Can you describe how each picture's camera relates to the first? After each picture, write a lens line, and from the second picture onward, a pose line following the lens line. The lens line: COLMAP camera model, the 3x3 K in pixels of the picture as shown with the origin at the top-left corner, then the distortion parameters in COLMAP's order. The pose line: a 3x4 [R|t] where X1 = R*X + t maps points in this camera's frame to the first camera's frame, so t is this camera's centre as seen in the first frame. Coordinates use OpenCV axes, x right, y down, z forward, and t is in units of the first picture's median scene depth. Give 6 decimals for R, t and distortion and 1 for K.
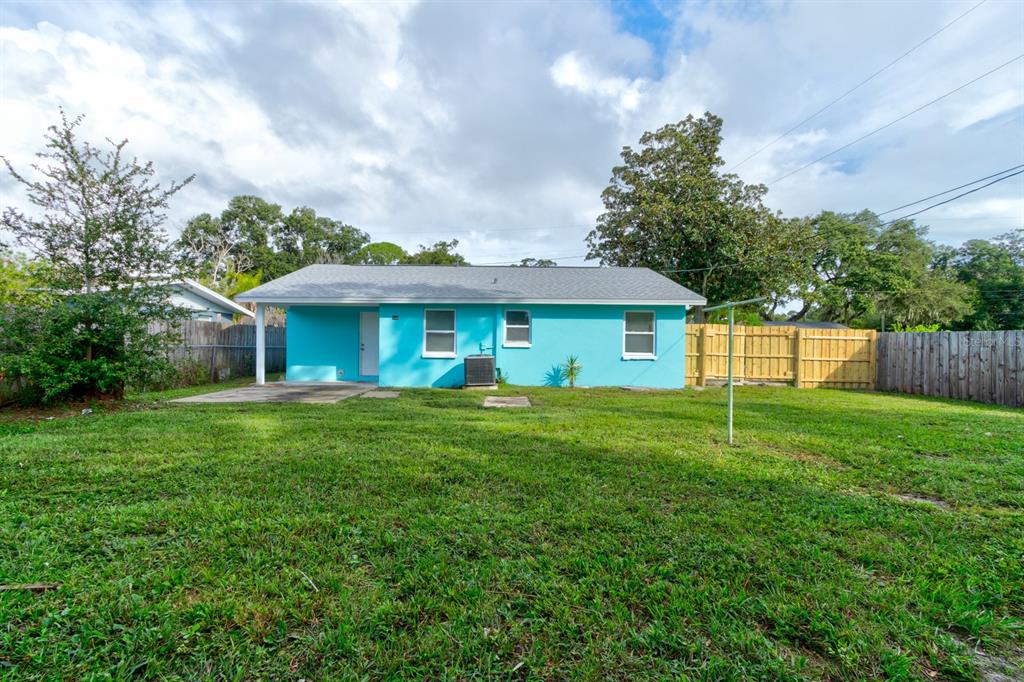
lens RADIAL K [[472.5, 0, 506.9], [0, 472.5, 347.6], [0, 0, 1]] dist [-0.002701, 0.006364]
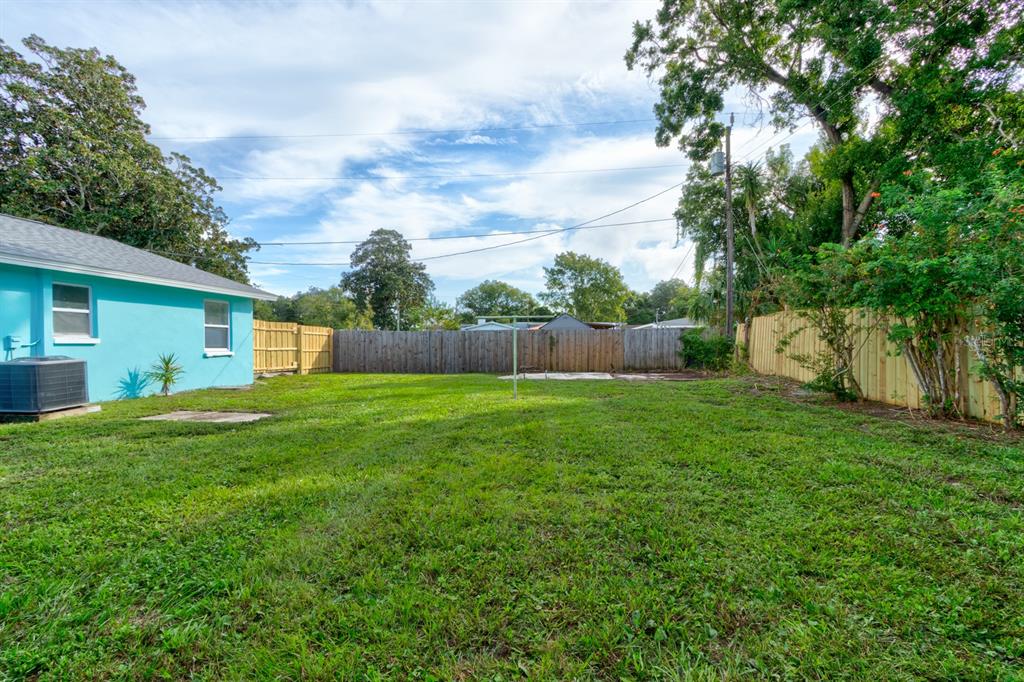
lens RADIAL K [[472.5, 0, 506.9], [0, 472.5, 347.6], [0, 0, 1]] dist [-0.002701, 0.006364]
pose [[0.111950, -0.019299, 0.993526, -0.540005], [0.004427, 0.999811, 0.018923, -0.004817], [-0.993704, 0.002280, 0.112014, 0.359874]]
